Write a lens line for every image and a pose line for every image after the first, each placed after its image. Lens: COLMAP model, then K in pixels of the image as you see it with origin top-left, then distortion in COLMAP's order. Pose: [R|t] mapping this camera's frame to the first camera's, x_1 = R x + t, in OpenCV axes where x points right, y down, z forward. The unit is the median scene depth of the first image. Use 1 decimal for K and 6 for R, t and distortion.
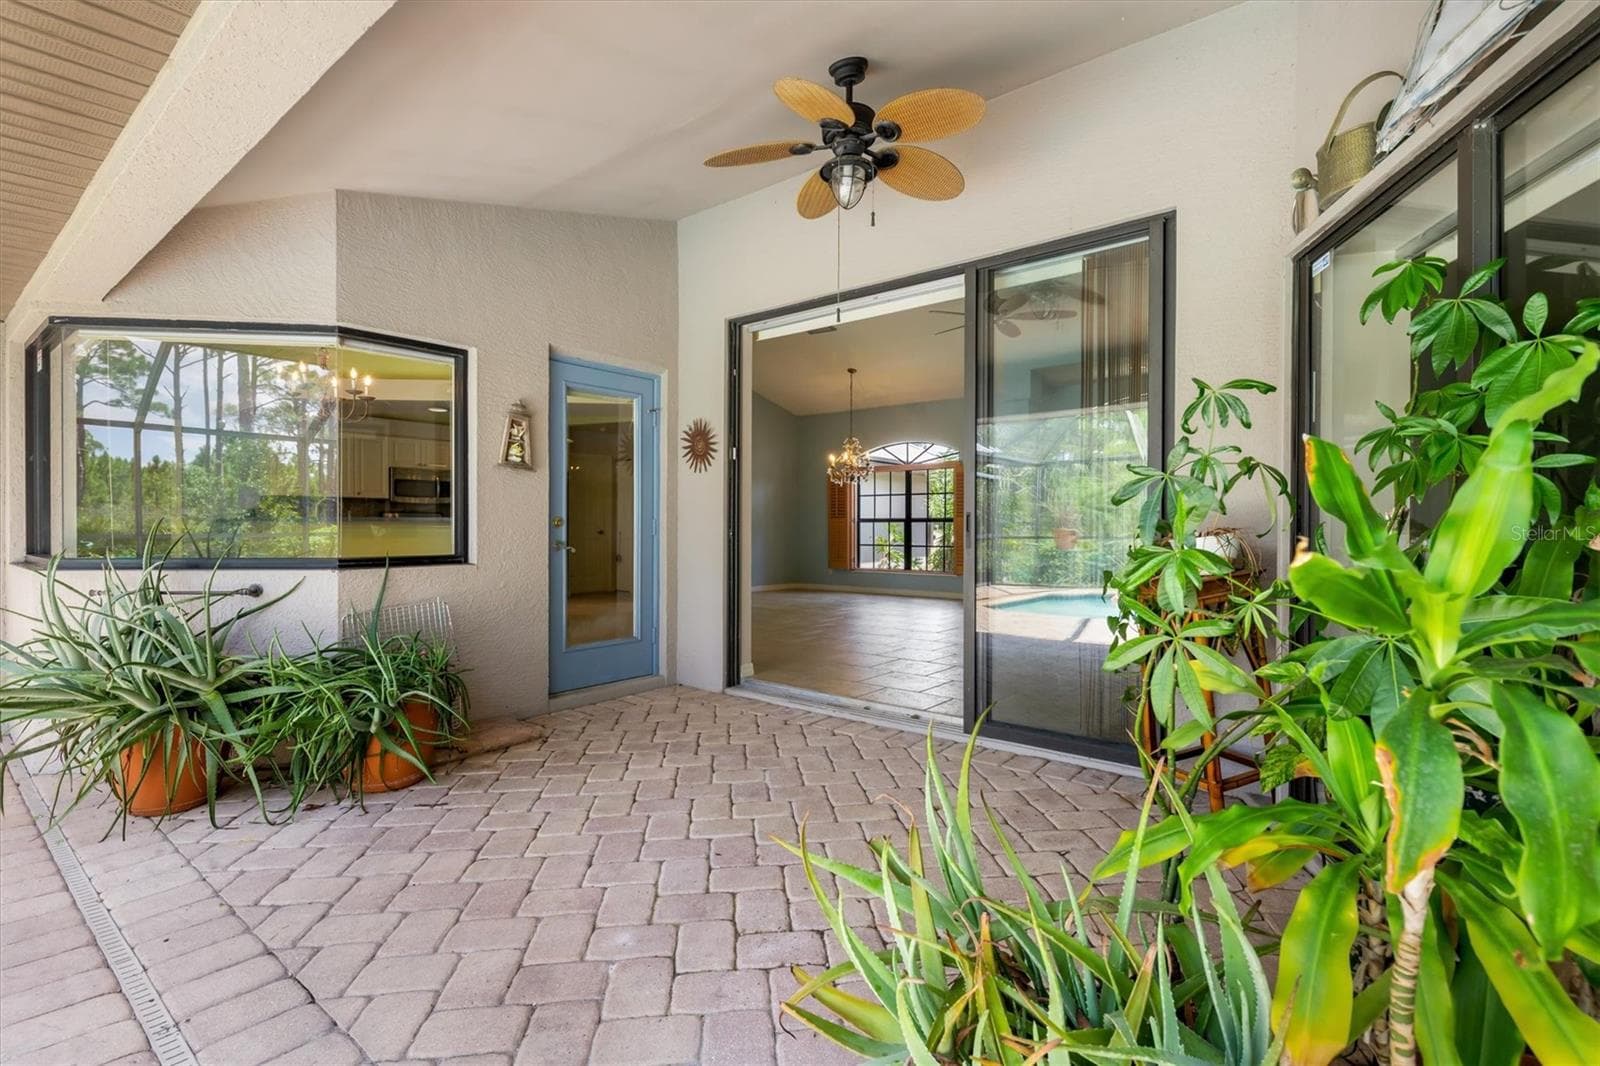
lens RADIAL K [[751.2, 0, 801.2], [0, 751.2, 529.6], [0, 0, 1]] dist [0.001904, -0.000005]
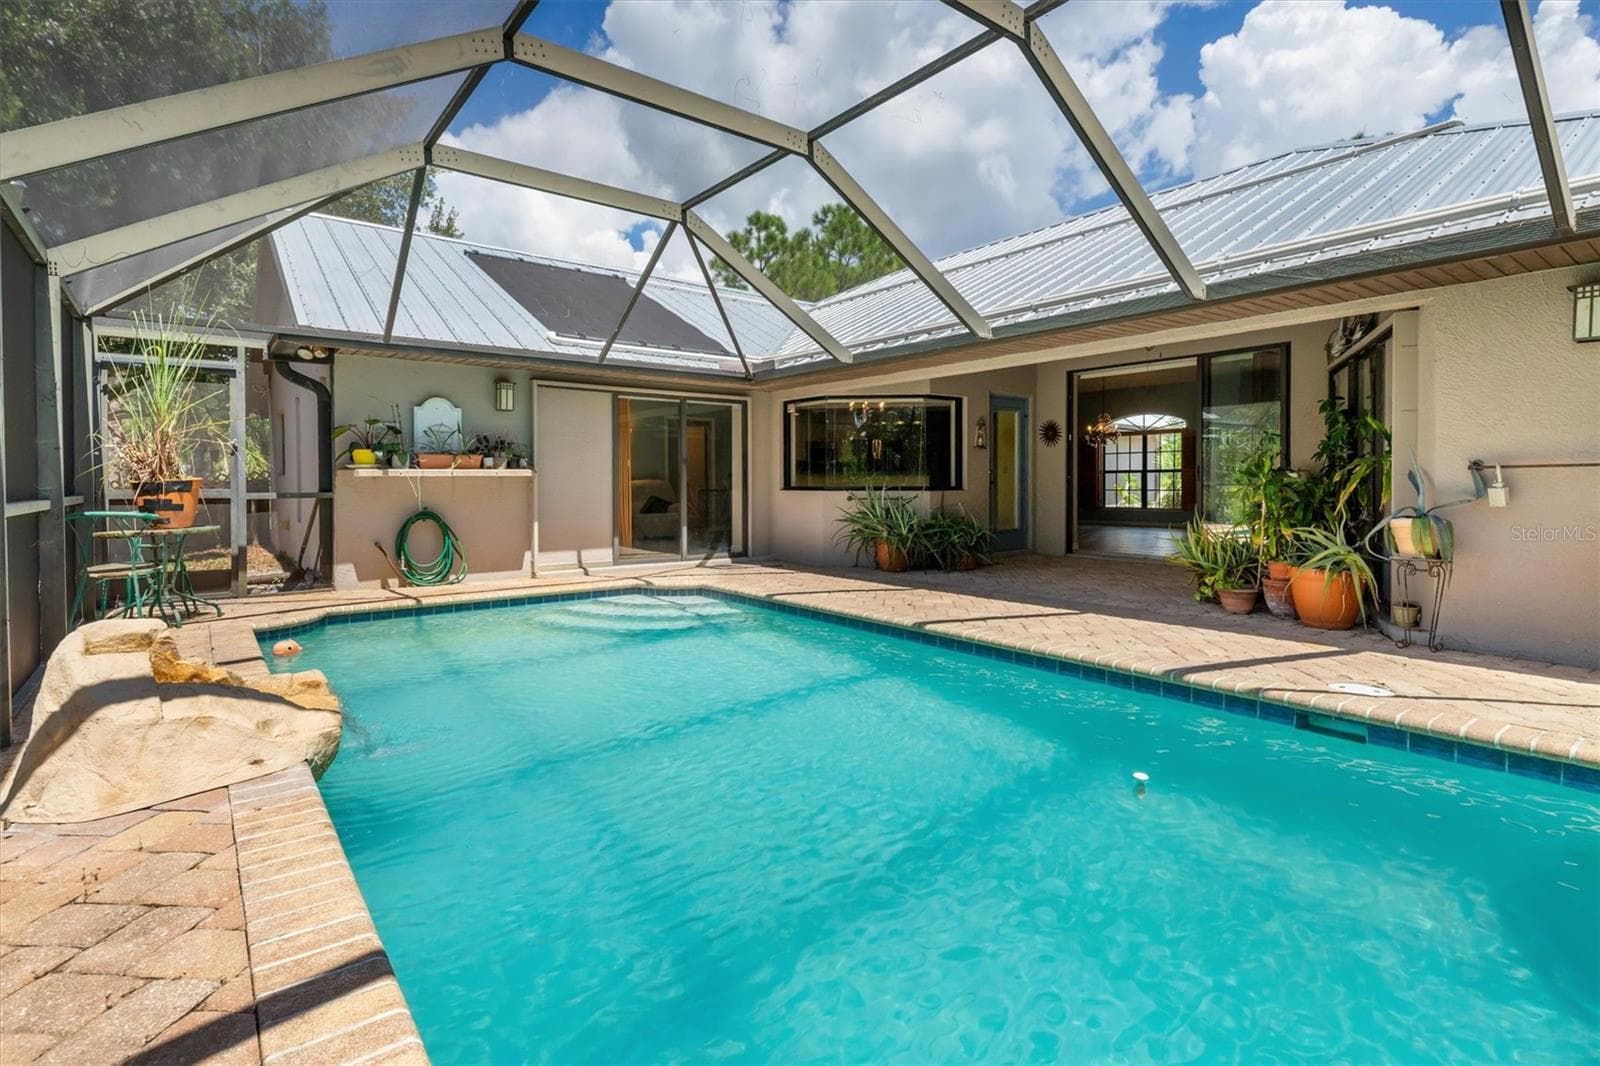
lens RADIAL K [[751.2, 0, 825.7], [0, 751.2, 492.3], [0, 0, 1]] dist [0.001904, -0.000005]
pose [[0.974264, -0.002853, -0.225394, -0.120860], [0.005120, 0.999942, 0.009475, 0.010387], [0.225354, -0.010385, 0.974222, -0.487047]]
